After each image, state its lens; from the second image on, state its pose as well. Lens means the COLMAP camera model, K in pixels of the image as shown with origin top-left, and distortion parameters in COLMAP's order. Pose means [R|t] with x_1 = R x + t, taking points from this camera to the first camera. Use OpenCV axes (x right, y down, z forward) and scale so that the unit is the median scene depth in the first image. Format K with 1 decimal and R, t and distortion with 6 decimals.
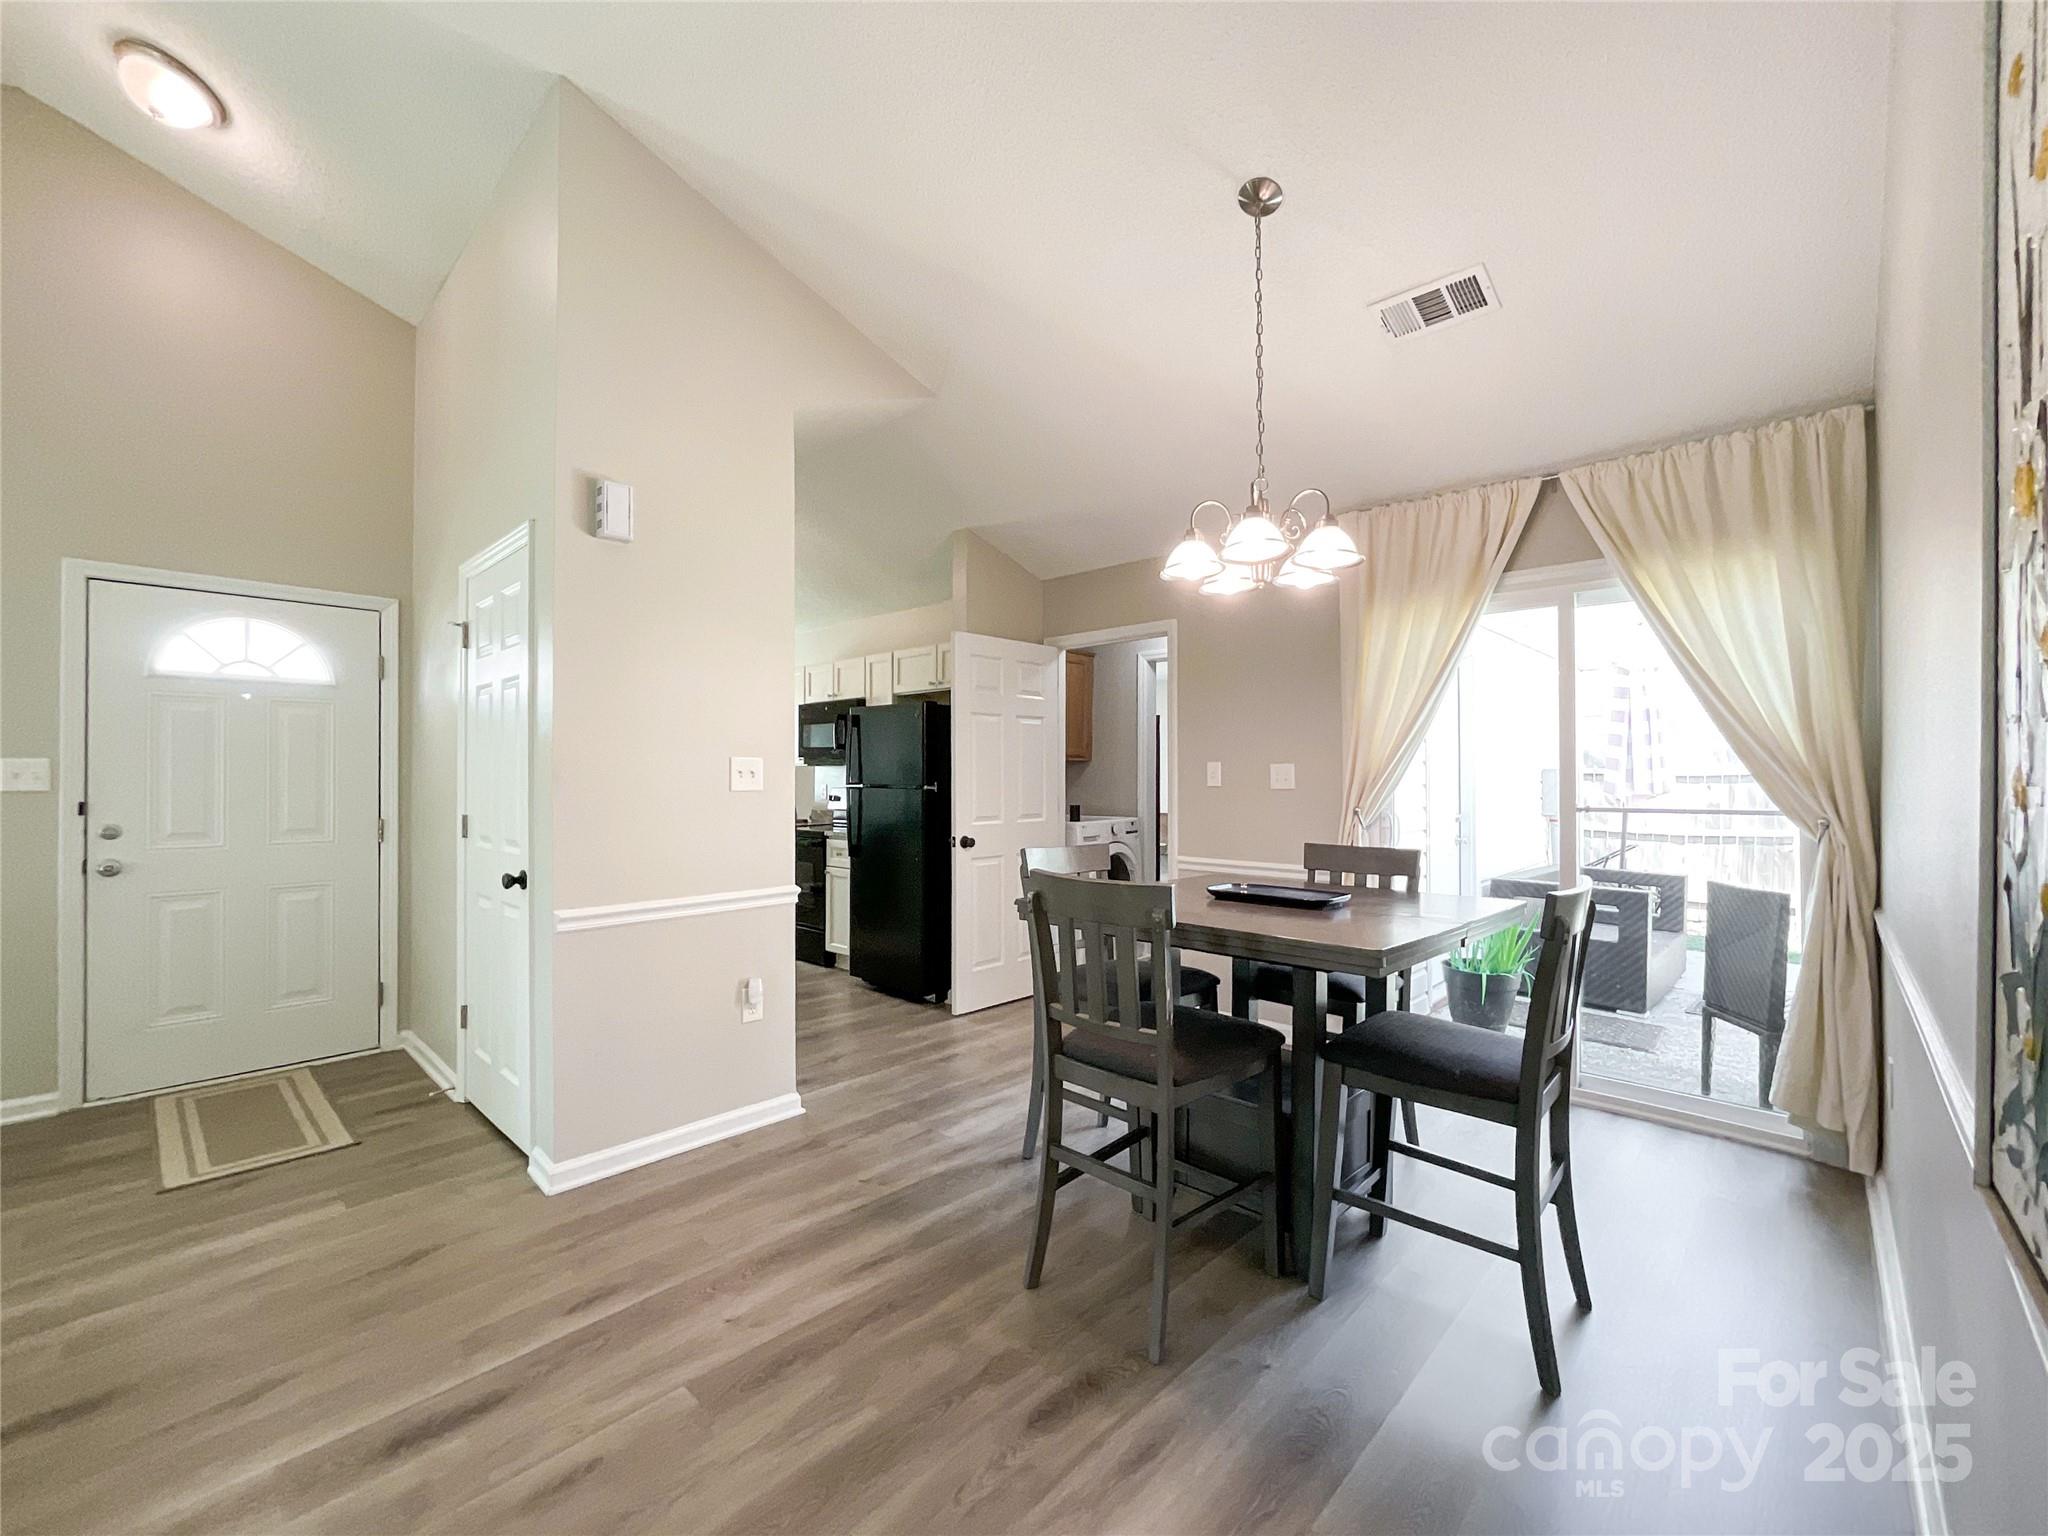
lens RADIAL K [[846.4, 0, 1024.0], [0, 846.4, 768.0], [0, 0, 1]] dist [-0.000439, 0.000172]
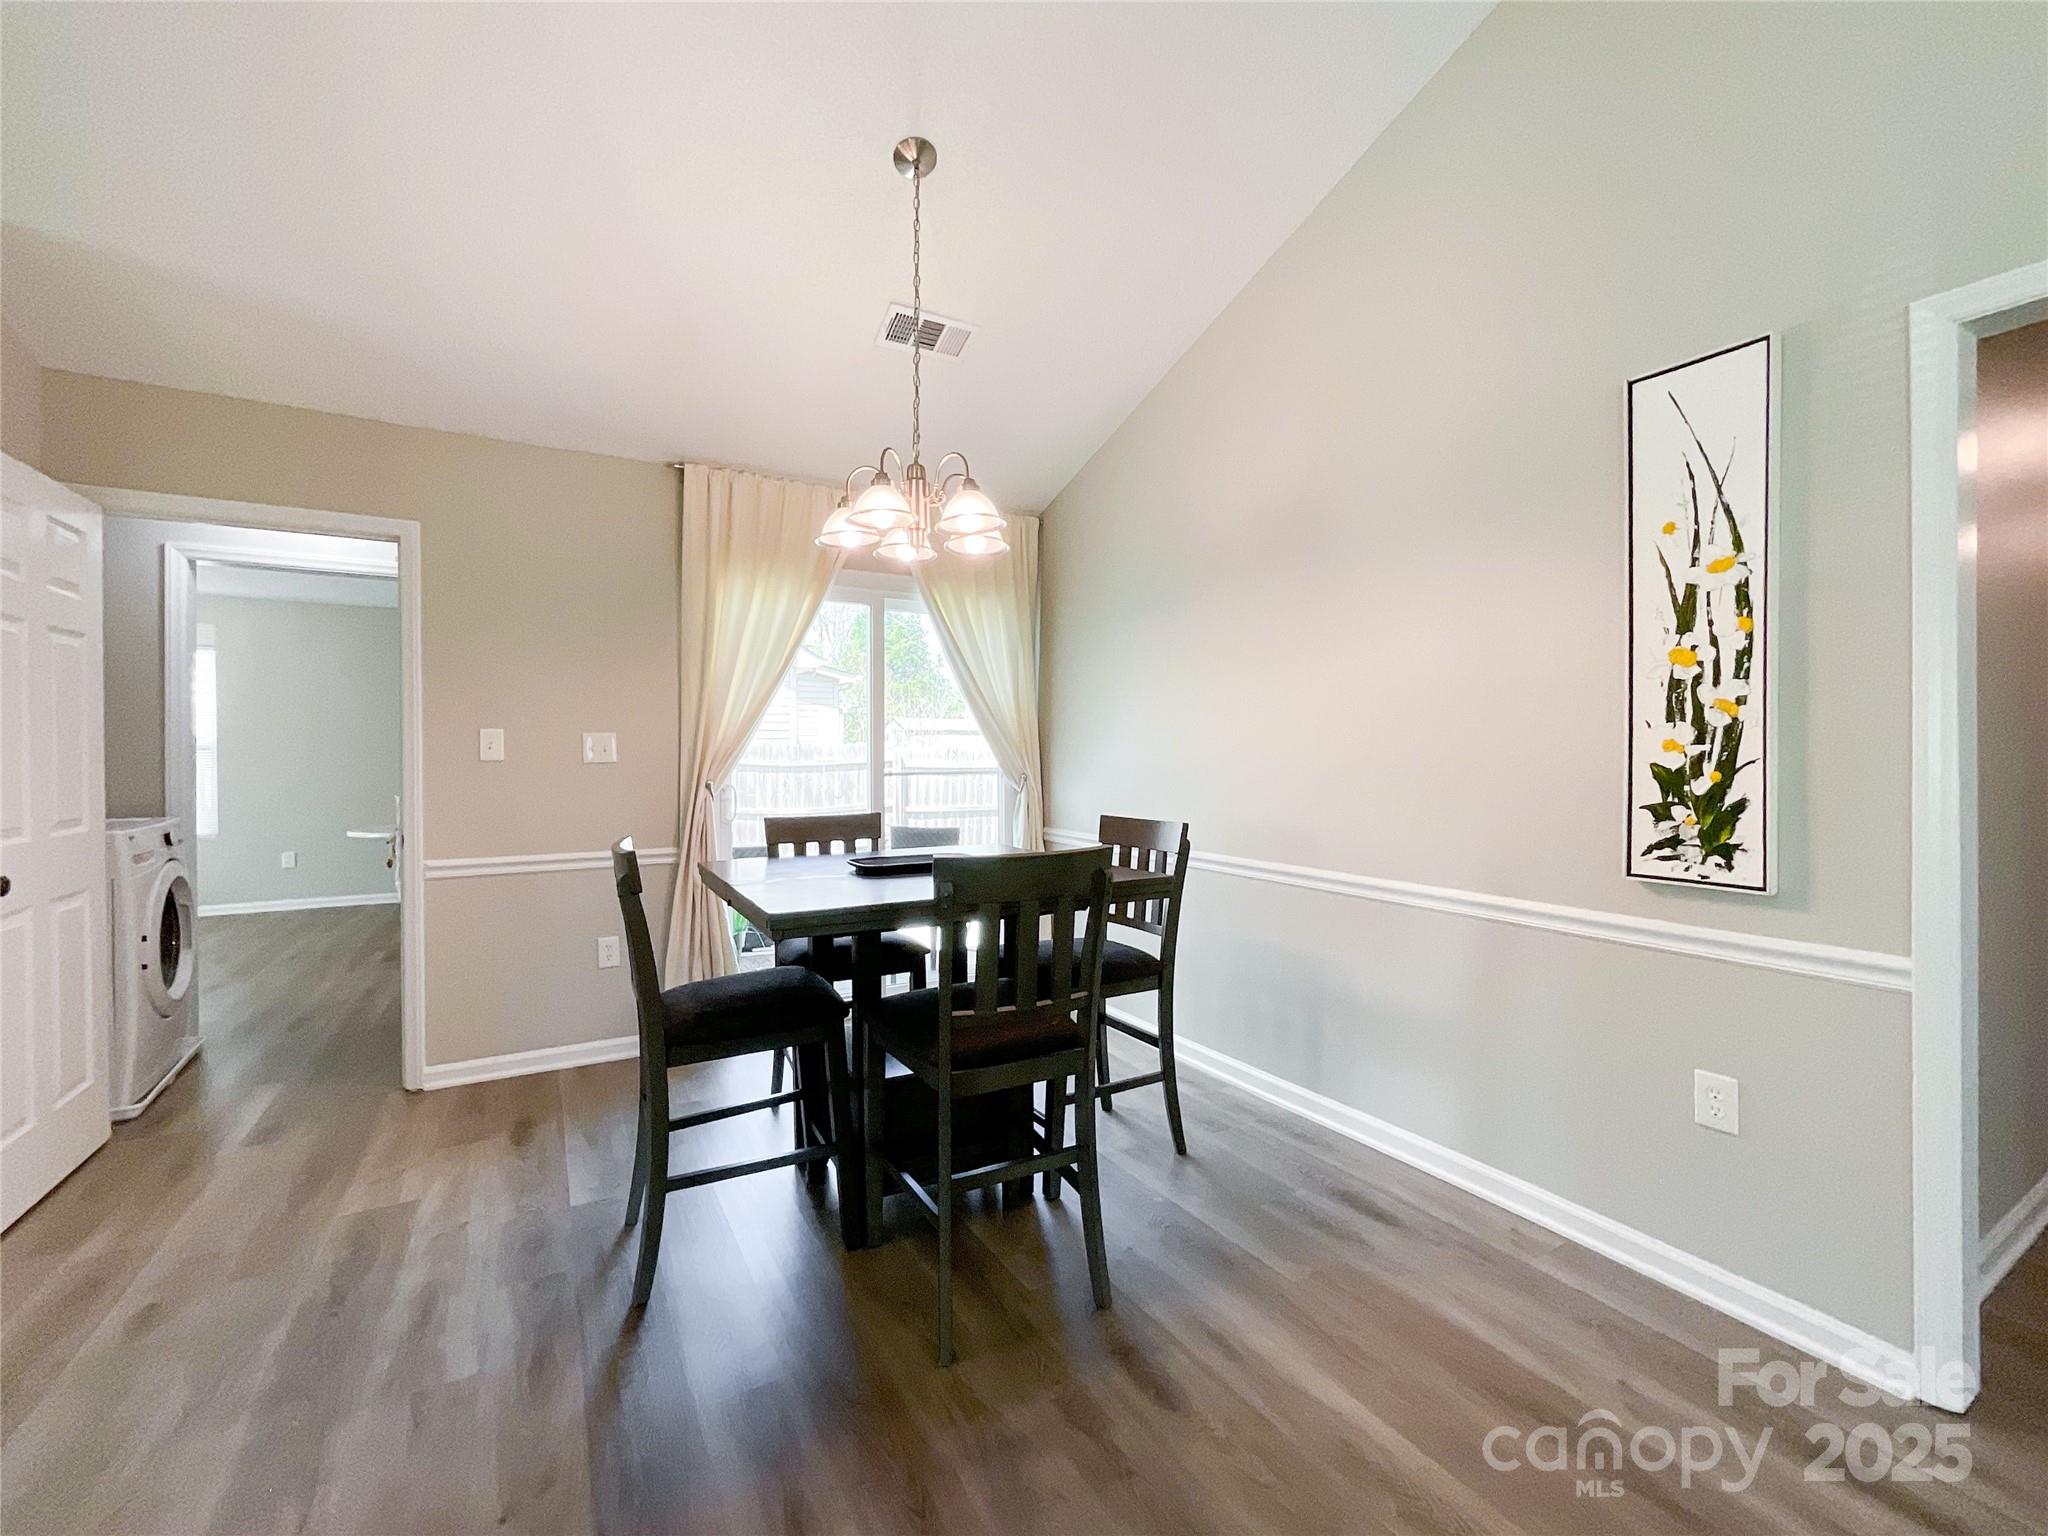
lens RADIAL K [[846.4, 0, 1024.0], [0, 846.4, 768.0], [0, 0, 1]] dist [-0.000439, 0.000172]
pose [[0.292460, -0.022176, 0.956021, -0.500459], [-0.005440, 0.999676, 0.024853, 0.010267], [-0.956262, -0.012469, 0.292244, 0.467483]]
